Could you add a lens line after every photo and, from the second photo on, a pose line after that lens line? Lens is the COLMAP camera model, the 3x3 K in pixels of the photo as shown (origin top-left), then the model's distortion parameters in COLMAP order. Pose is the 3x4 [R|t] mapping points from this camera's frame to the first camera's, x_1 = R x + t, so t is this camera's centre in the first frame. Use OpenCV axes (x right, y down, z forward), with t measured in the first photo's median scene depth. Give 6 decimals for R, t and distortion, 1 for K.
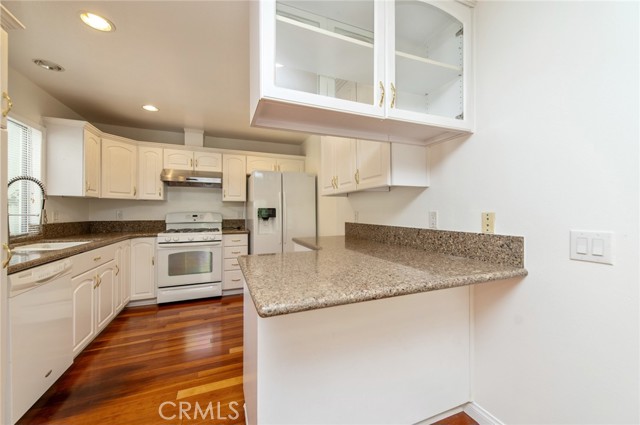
lens RADIAL K [[251.6, 0, 321.3], [0, 251.6, 212.4], [0, 0, 1]] dist [0.008798, -0.000990]
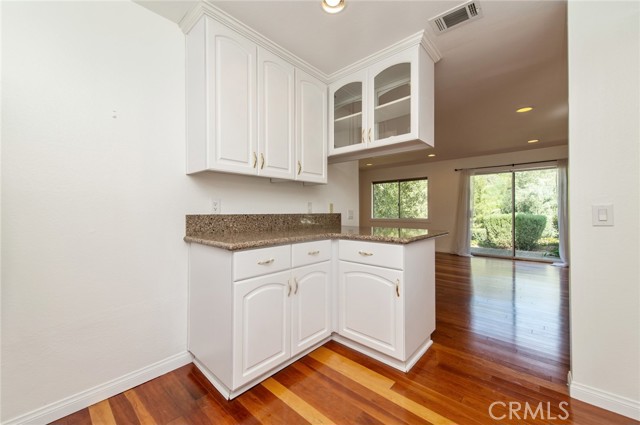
lens RADIAL K [[251.6, 0, 320.7], [0, 251.6, 210.0], [0, 0, 1]] dist [0.008798, -0.000990]
pose [[-0.440422, 0.002996, 0.897786, -0.506702], [0.002915, 0.999994, -0.001907, 0.023524], [-0.897786, 0.001777, -0.440428, 0.812840]]
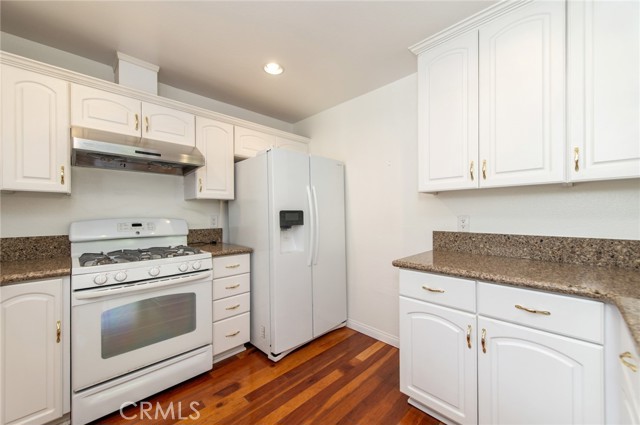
lens RADIAL K [[251.6, 0, 319.5], [0, 251.6, 216.3], [0, 0, 1]] dist [0.008798, -0.000990]
pose [[0.922940, -0.006915, 0.384882, -0.386607], [0.003967, 0.999956, 0.008452, -0.007970], [-0.384924, -0.006274, 0.922927, 0.394717]]
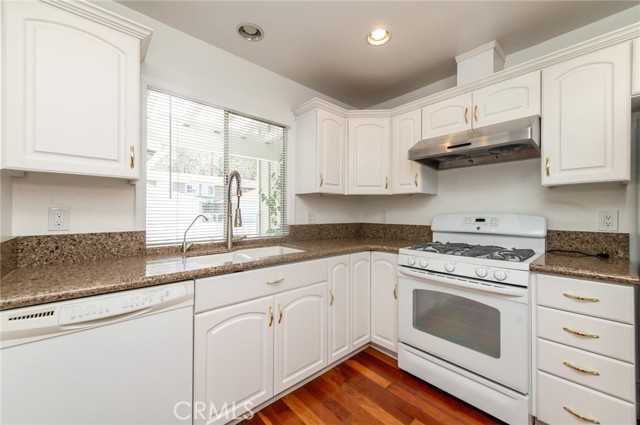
lens RADIAL K [[251.6, 0, 320.4], [0, 251.6, 212.5], [0, 0, 1]] dist [0.008798, -0.000990]
pose [[0.342135, -0.000089, -0.939651, -0.142320], [-0.002831, 0.999995, -0.001126, 0.000006], [0.939647, 0.003045, 0.342133, 0.571560]]
